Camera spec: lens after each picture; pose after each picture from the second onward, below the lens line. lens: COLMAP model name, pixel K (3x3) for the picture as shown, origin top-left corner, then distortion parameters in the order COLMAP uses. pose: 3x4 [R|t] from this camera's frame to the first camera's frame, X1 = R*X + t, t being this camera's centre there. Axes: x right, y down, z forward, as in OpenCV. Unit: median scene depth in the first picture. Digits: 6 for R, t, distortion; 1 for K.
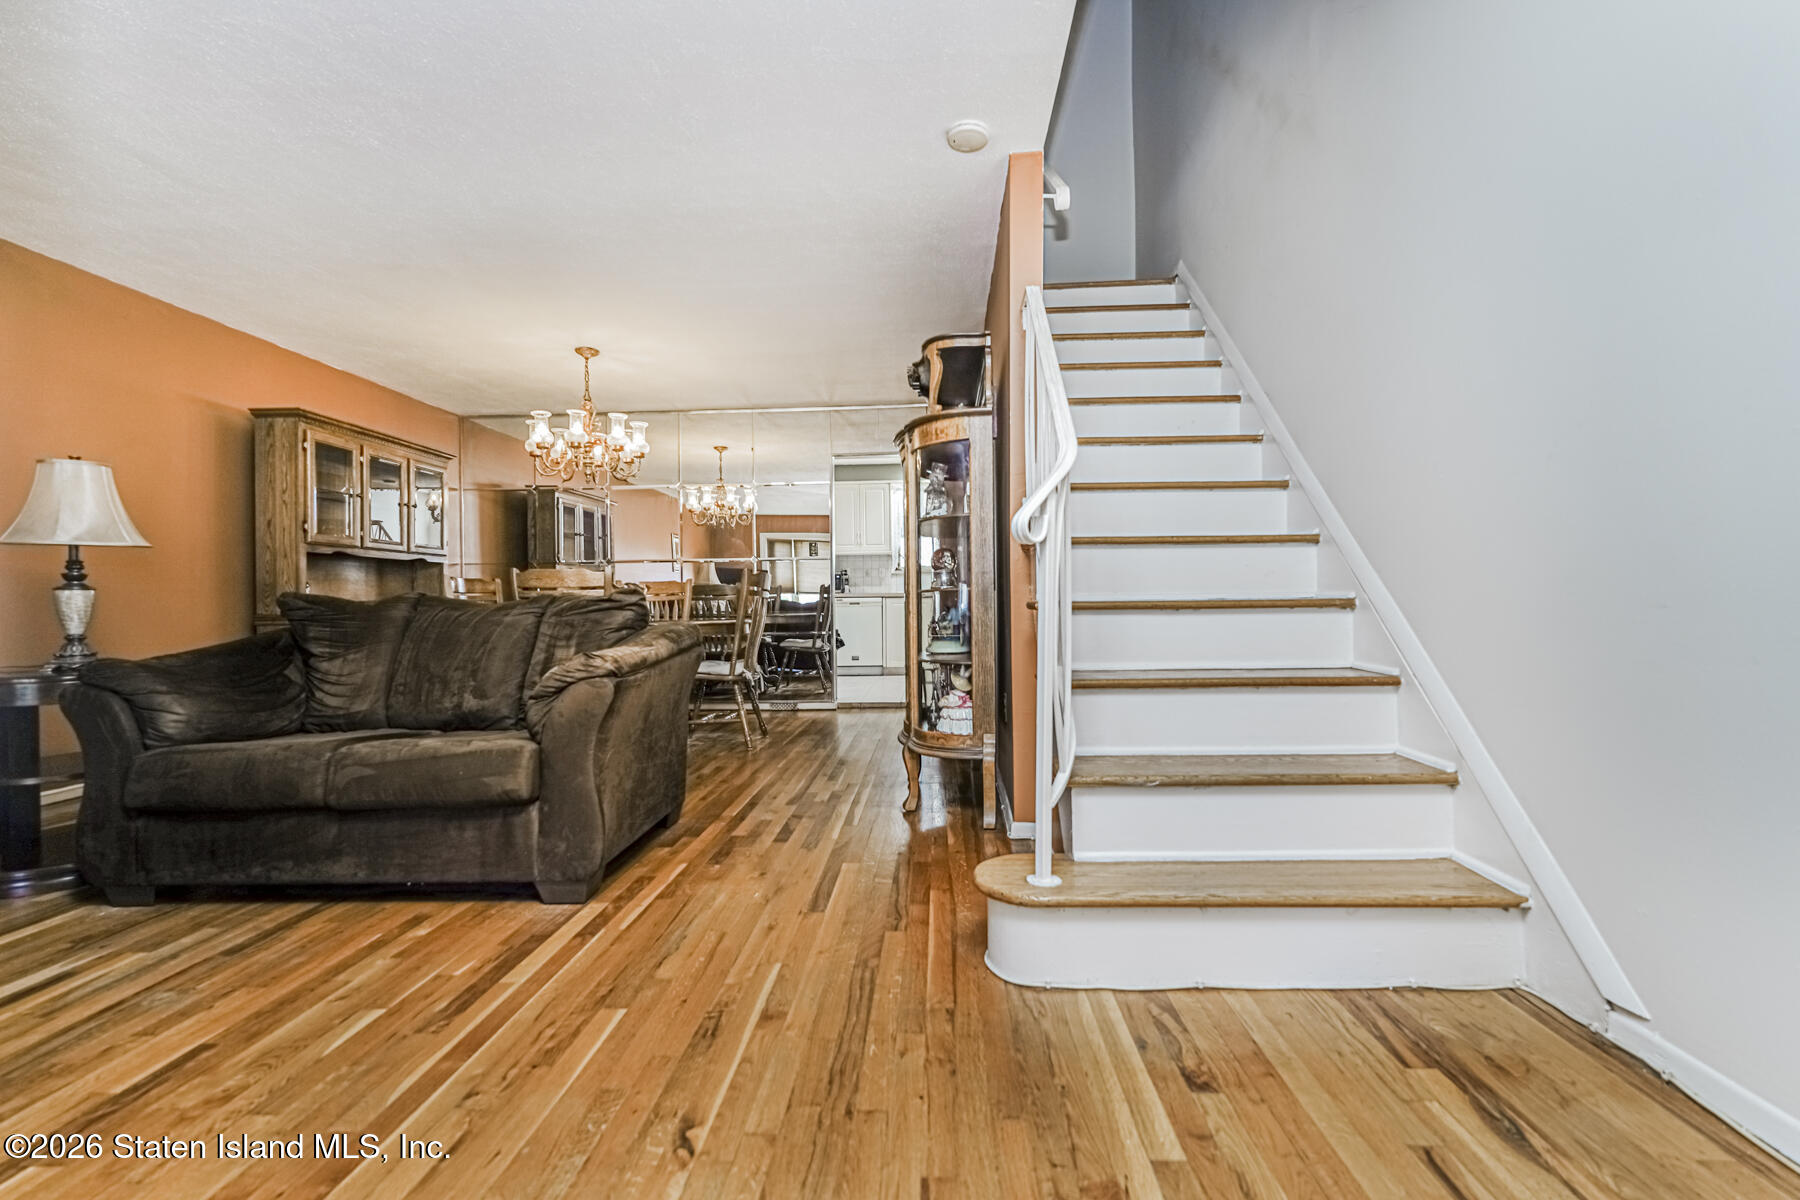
lens RADIAL K [[791.9, 0, 901.1], [0, 791.9, 606.4], [0, 0, 1]] dist [-0.018355, 0.010581]
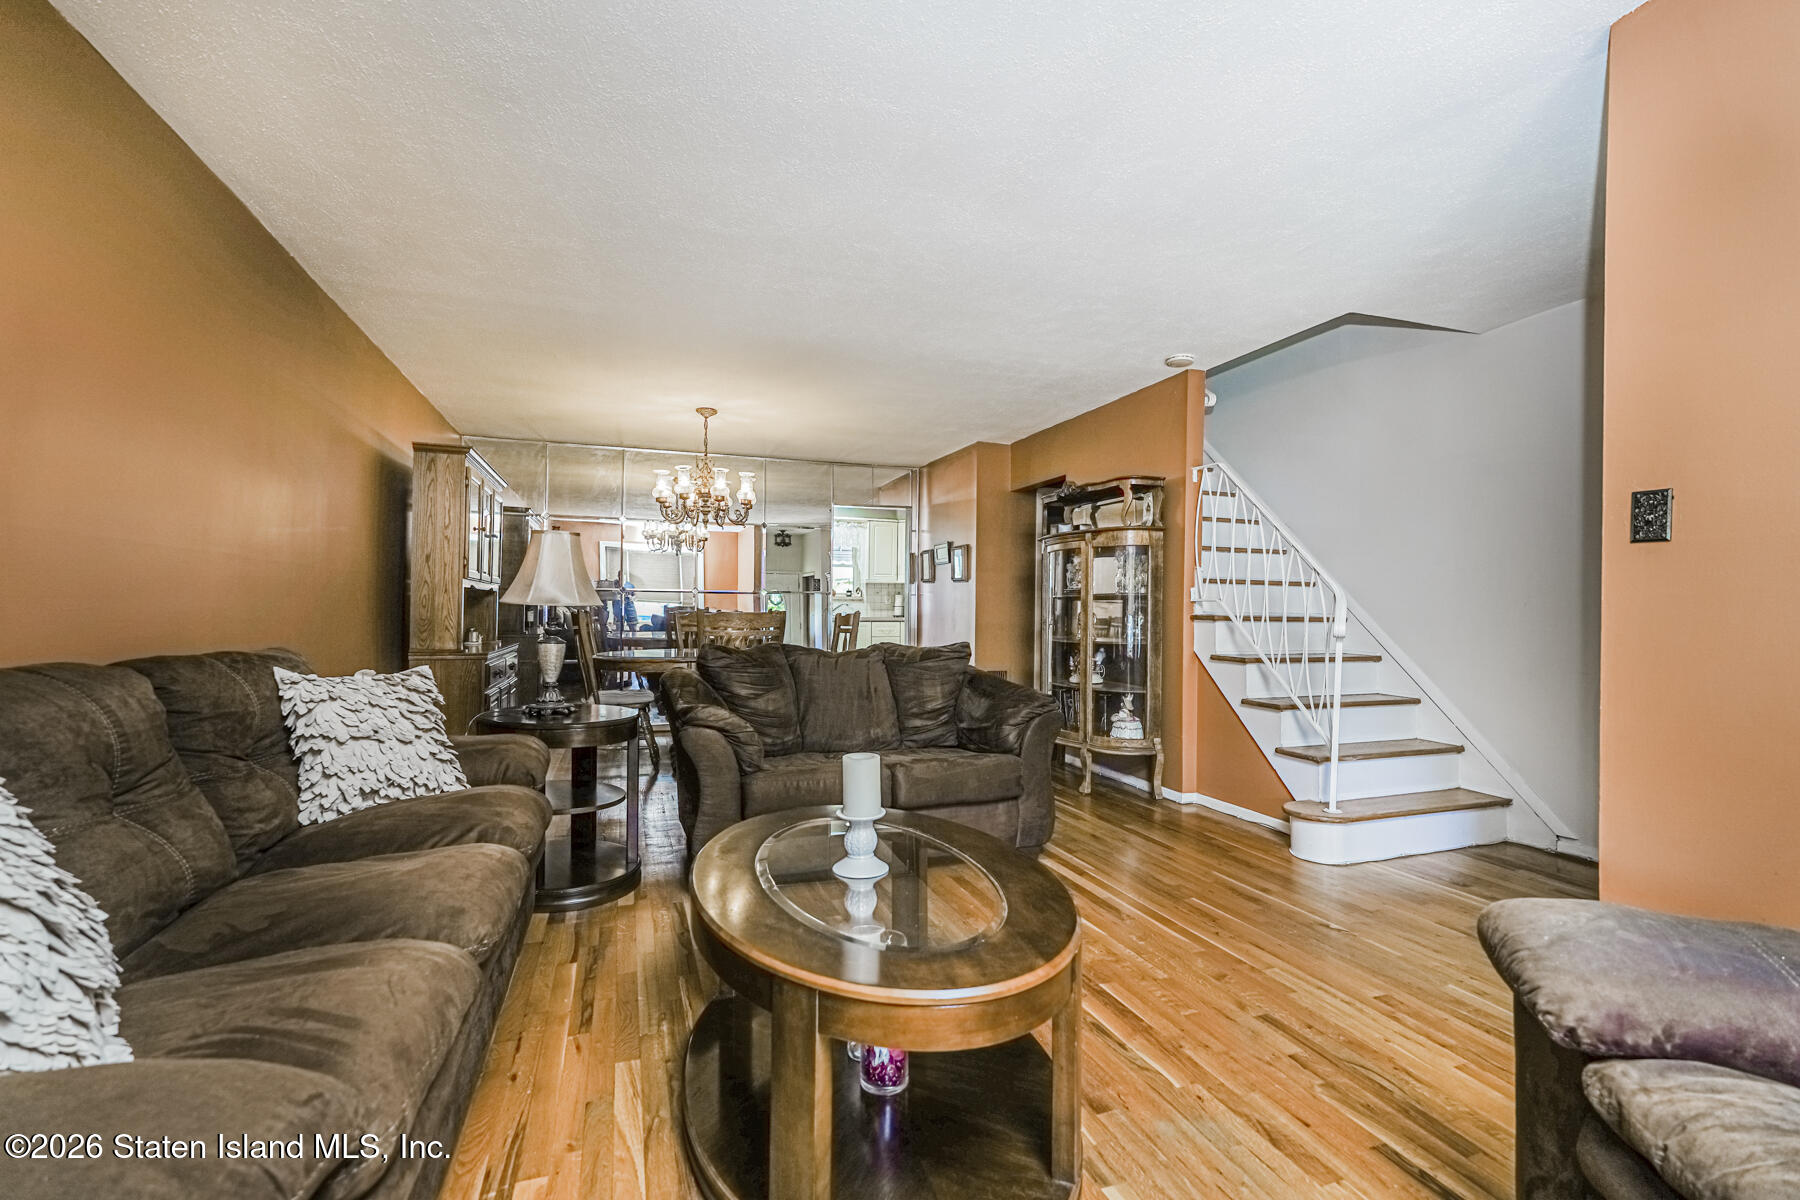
lens RADIAL K [[791.9, 0, 901.1], [0, 791.9, 606.4], [0, 0, 1]] dist [-0.018355, 0.010581]
pose [[0.927777, 0.021102, 0.372539, -0.884126], [-0.019737, 0.999777, -0.007477, -0.068545], [-0.372614, -0.000415, 0.927986, -0.227110]]
